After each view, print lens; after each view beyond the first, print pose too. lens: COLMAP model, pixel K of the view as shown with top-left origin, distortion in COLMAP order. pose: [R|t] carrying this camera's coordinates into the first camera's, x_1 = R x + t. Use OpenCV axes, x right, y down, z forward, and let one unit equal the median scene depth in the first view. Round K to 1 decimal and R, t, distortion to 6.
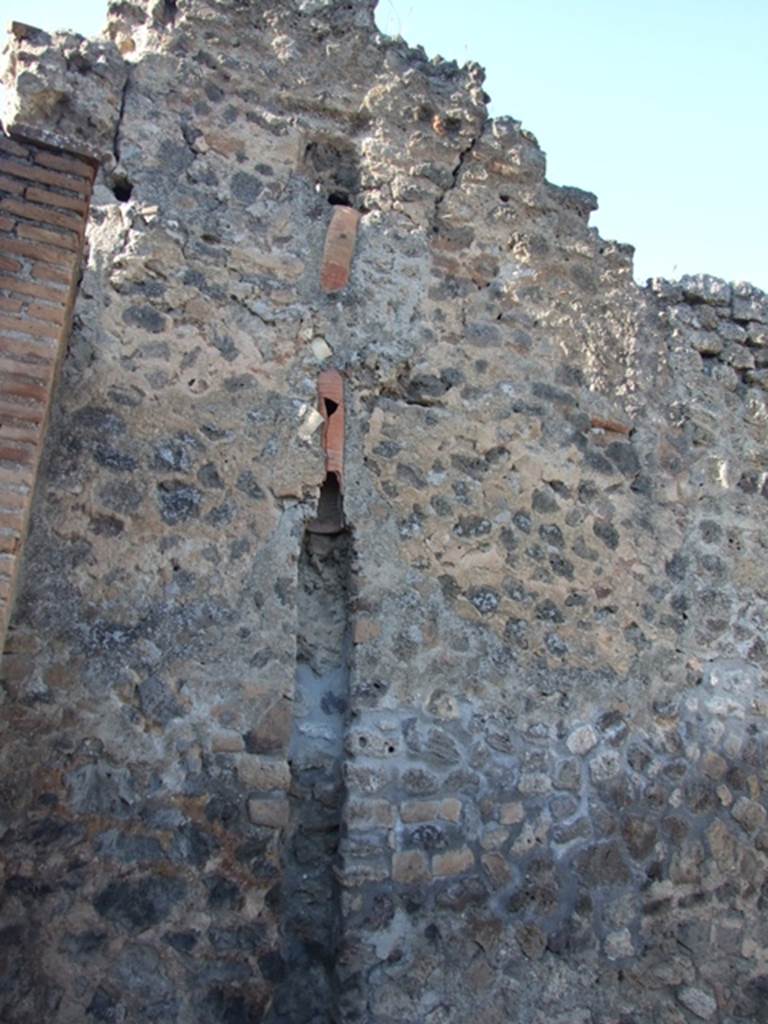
lens RADIAL K [[814.9, 0, 384.7], [0, 814.9, 519.1], [0, 0, 1]] dist [-0.056565, 0.049421]
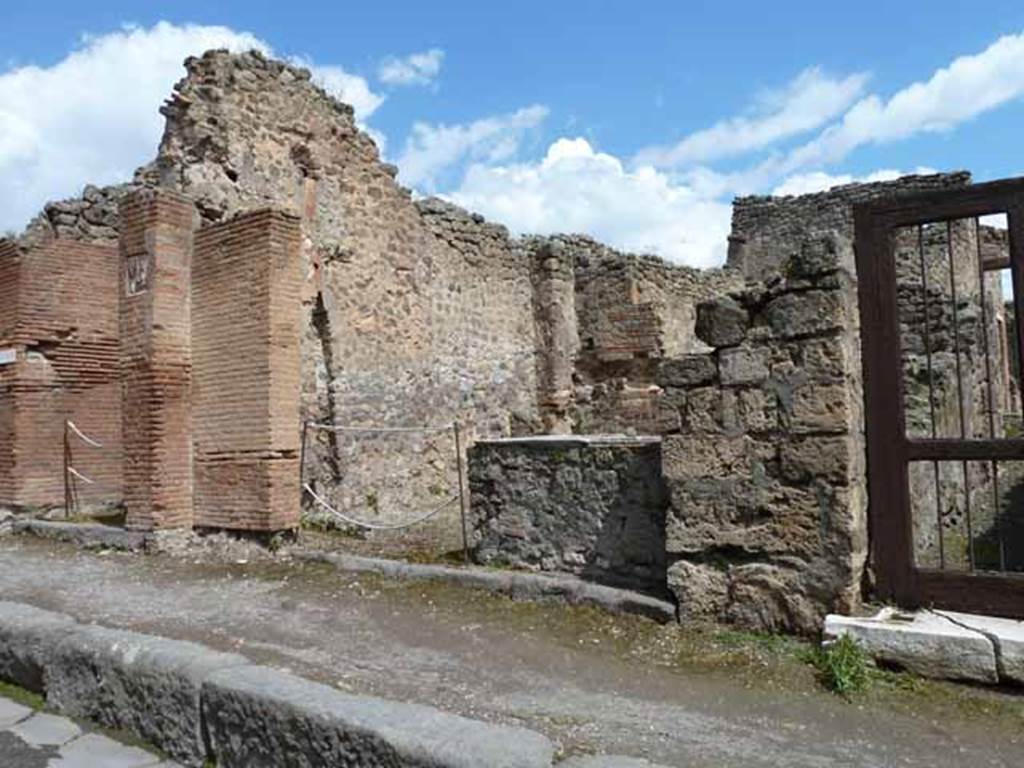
lens RADIAL K [[747.8, 0, 513.8], [0, 747.8, 391.2], [0, 0, 1]] dist [-0.026445, 0.002885]
pose [[0.843327, -0.078173, 0.531684, -0.855269], [-0.031087, 0.980610, 0.193487, -0.230586], [-0.536500, -0.179701, 0.824545, -1.439956]]
